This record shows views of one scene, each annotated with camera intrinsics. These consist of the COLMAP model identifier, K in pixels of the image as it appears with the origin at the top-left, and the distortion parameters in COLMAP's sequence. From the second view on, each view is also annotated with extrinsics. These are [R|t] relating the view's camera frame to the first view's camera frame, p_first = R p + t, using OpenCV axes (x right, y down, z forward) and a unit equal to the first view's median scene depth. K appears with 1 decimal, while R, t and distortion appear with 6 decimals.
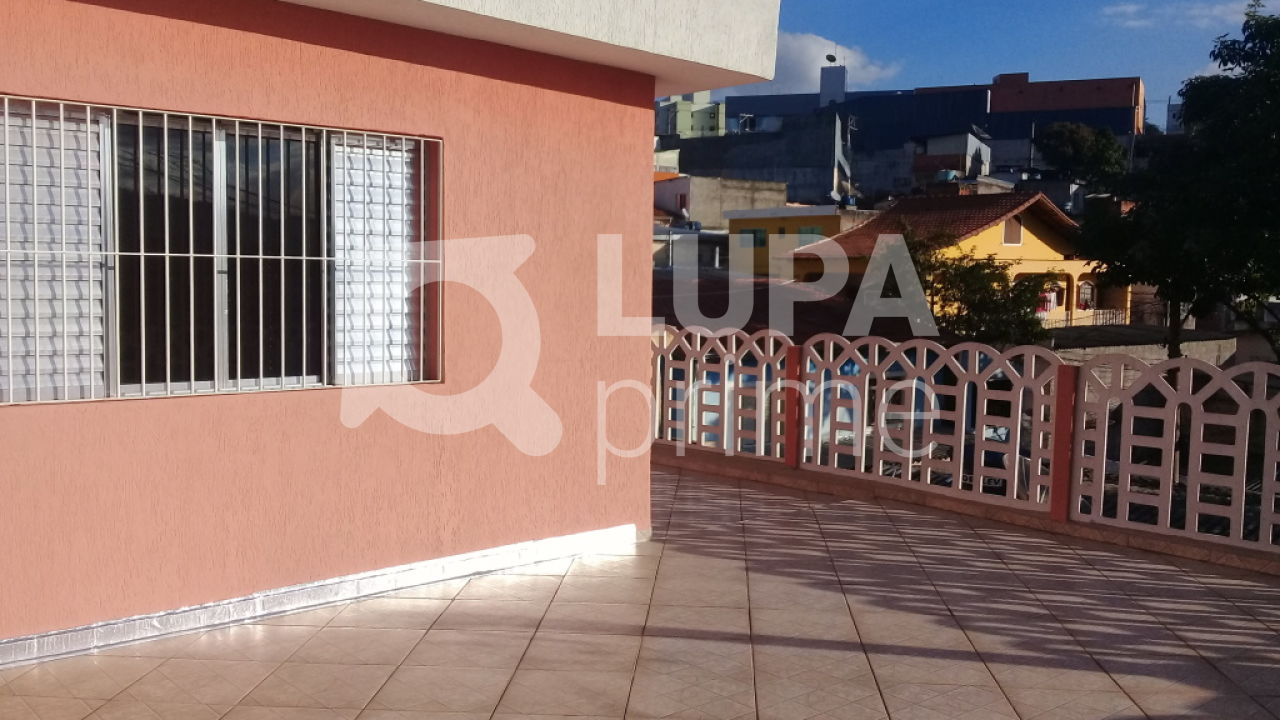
lens RADIAL K [[1150.6, 0, 640.0], [0, 1150.6, 360.0], [0, 0, 1]] dist [0.043955, -0.082528]
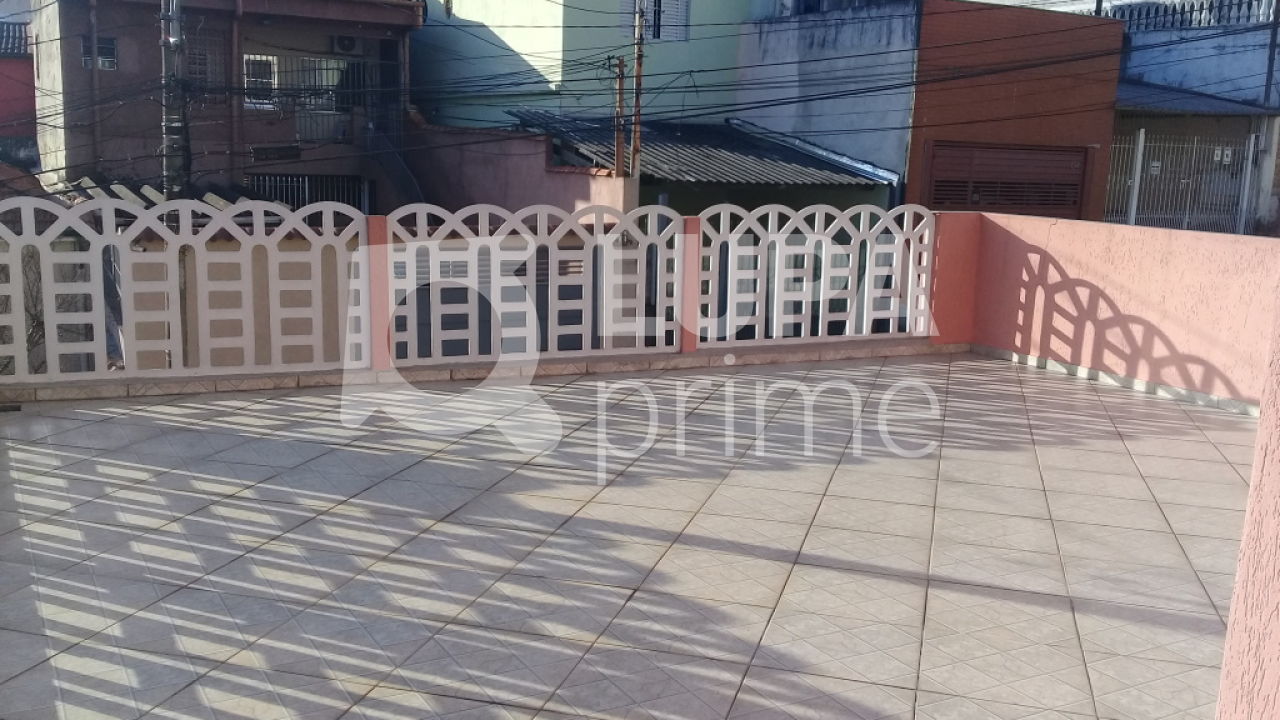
lens RADIAL K [[1150.6, 0, 640.0], [0, 1150.6, 360.0], [0, 0, 1]] dist [0.043955, -0.082528]
pose [[-0.979176, -0.076005, 0.188249, 0.149460], [-0.027212, 0.968044, 0.249301, -0.103715], [-0.201181, 0.238986, -0.949953, 1.725808]]
